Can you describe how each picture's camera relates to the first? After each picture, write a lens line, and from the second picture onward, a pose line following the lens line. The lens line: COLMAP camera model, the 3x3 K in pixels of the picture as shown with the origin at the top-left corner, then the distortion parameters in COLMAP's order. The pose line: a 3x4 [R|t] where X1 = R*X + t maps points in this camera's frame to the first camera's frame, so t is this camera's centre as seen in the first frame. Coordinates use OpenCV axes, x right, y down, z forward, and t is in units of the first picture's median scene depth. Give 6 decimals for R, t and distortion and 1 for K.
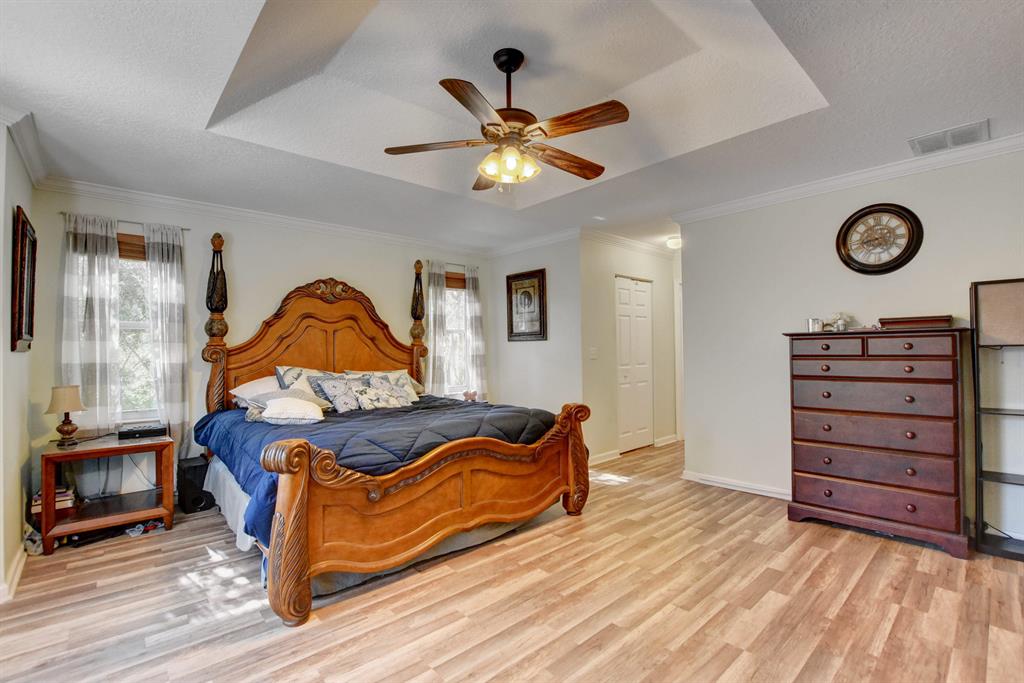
lens RADIAL K [[456.7, 0, 514.6], [0, 456.7, 345.7], [0, 0, 1]] dist [-0.067025, 0.000059]
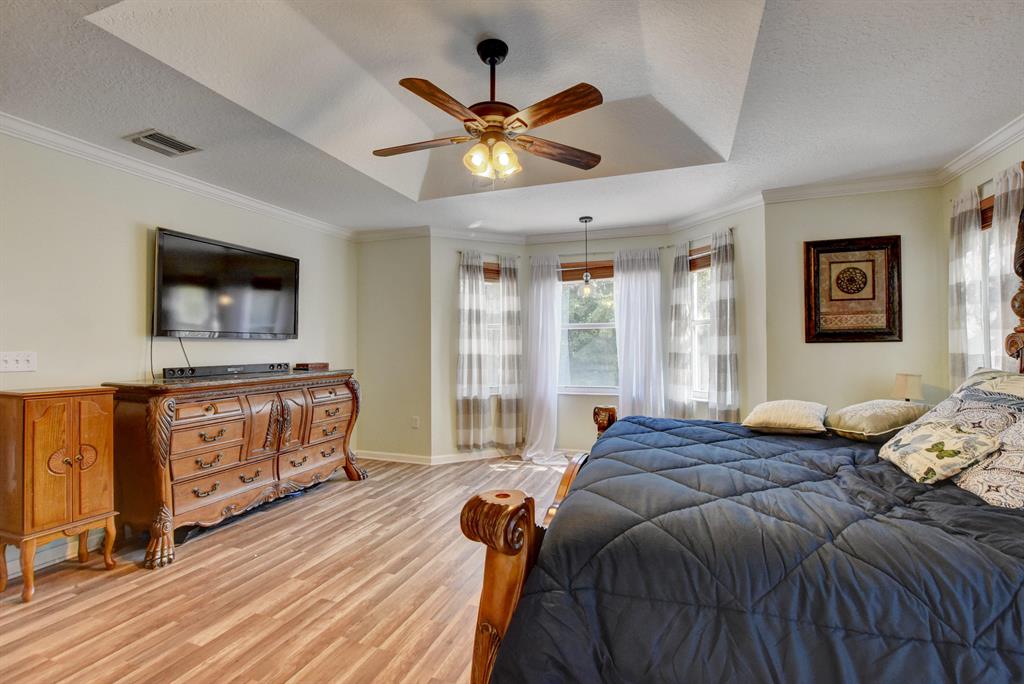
lens RADIAL K [[459.6, 0, 516.5], [0, 459.6, 339.0], [0, 0, 1]] dist [-0.018132, 0.000100]
pose [[-0.881875, 0.008526, -0.471405, 0.366815], [0.028557, 0.998967, -0.035355, 0.019211], [0.470617, -0.044641, -0.881208, 1.653262]]
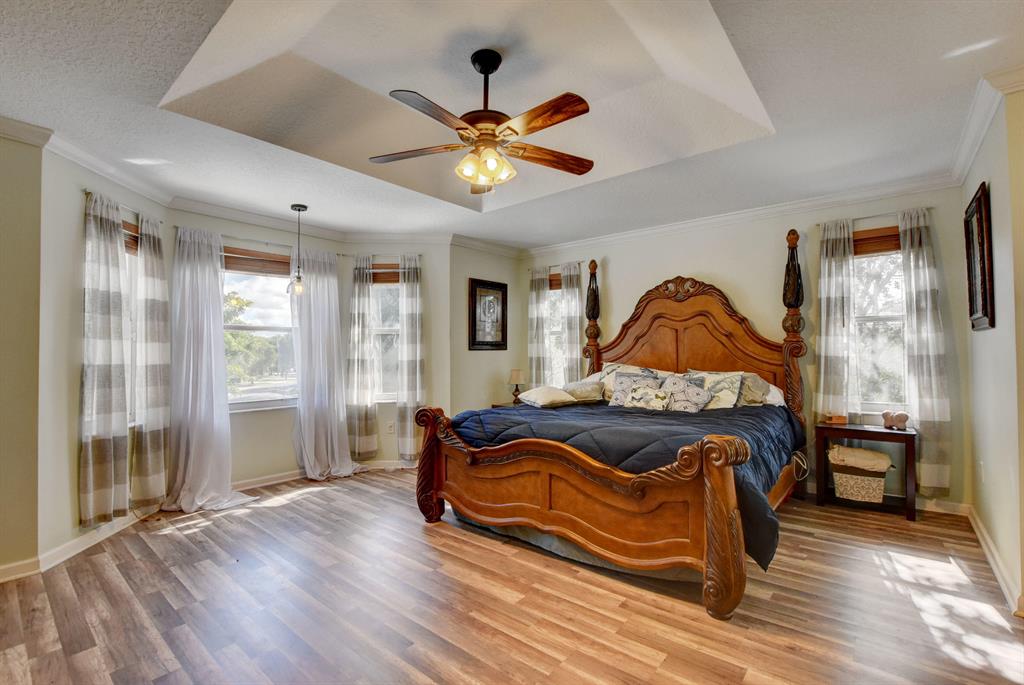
lens RADIAL K [[459.6, 0, 516.5], [0, 459.6, 339.5], [0, 0, 1]] dist [-0.018132, 0.000100]
pose [[0.137319, -0.009889, -0.990477, 0.892646], [0.026149, 0.999638, -0.006356, -0.020378], [0.990182, -0.025027, 0.137528, 0.787827]]
